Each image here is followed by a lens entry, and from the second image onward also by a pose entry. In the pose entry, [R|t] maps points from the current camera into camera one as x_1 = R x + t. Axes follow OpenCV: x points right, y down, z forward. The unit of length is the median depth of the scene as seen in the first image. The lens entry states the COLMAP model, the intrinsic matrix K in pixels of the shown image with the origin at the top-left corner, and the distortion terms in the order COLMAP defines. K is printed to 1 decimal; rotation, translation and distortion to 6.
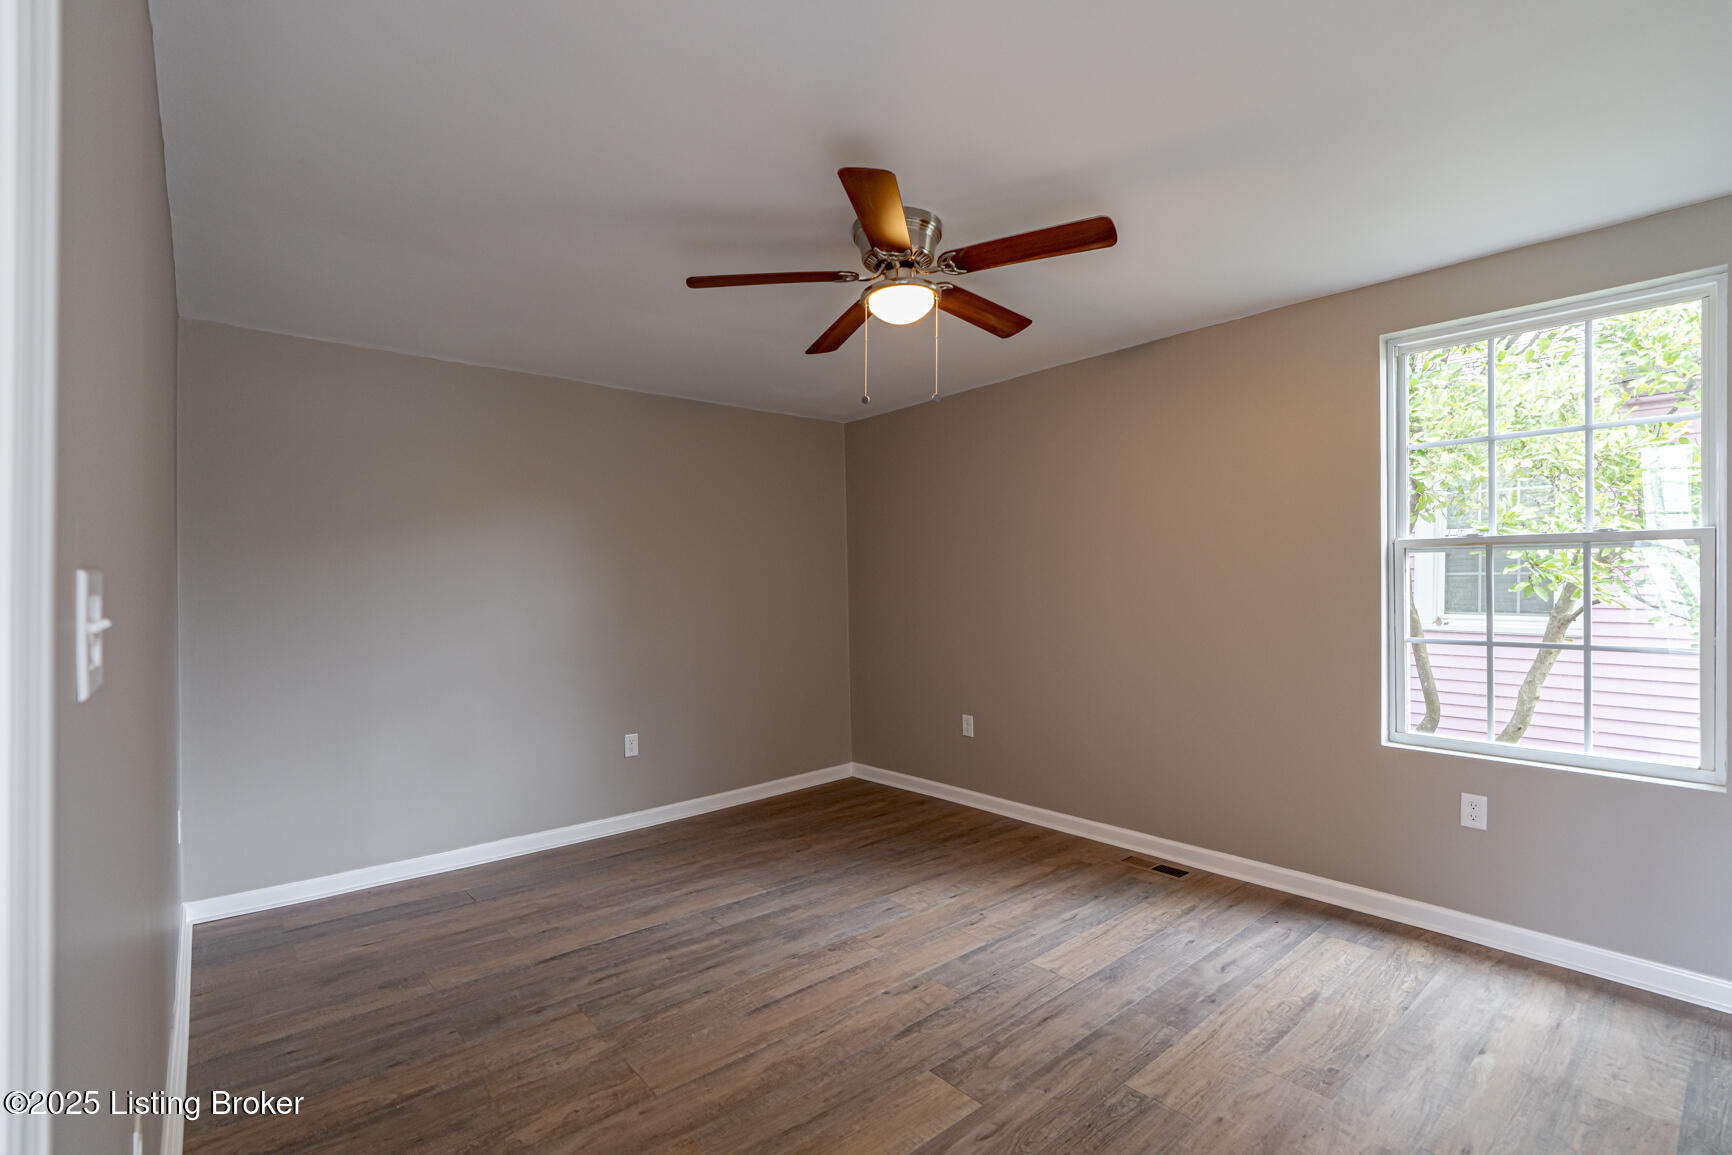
lens RADIAL K [[800.4, 0, 865.3], [0, 800.4, 585.1], [0, 0, 1]] dist [-0.016554, 0.005115]
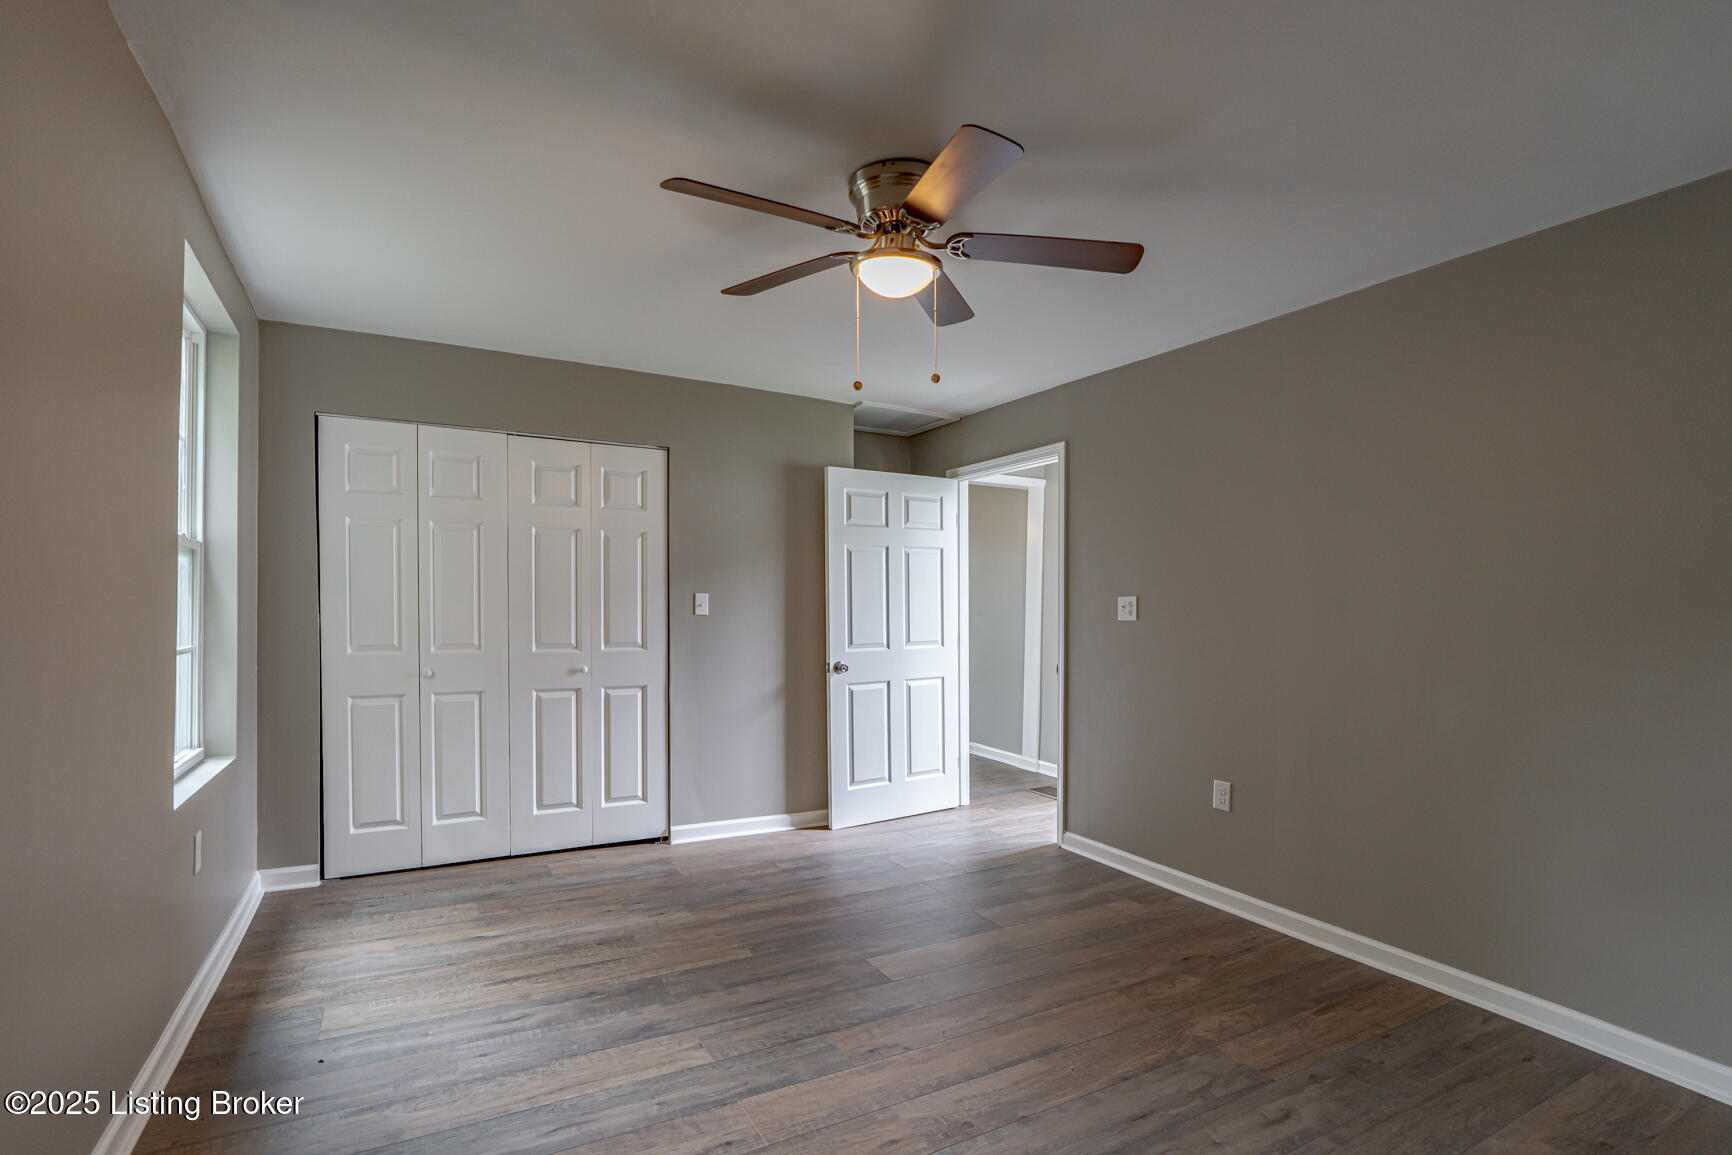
lens RADIAL K [[800.4, 0, 862.8], [0, 800.4, 592.3], [0, 0, 1]] dist [-0.016554, 0.005115]
pose [[-0.981285, -0.001007, 0.192560, -0.093800], [-0.005034, 0.999779, -0.020422, 0.030907], [-0.192497, -0.021010, -0.981073, 1.889791]]
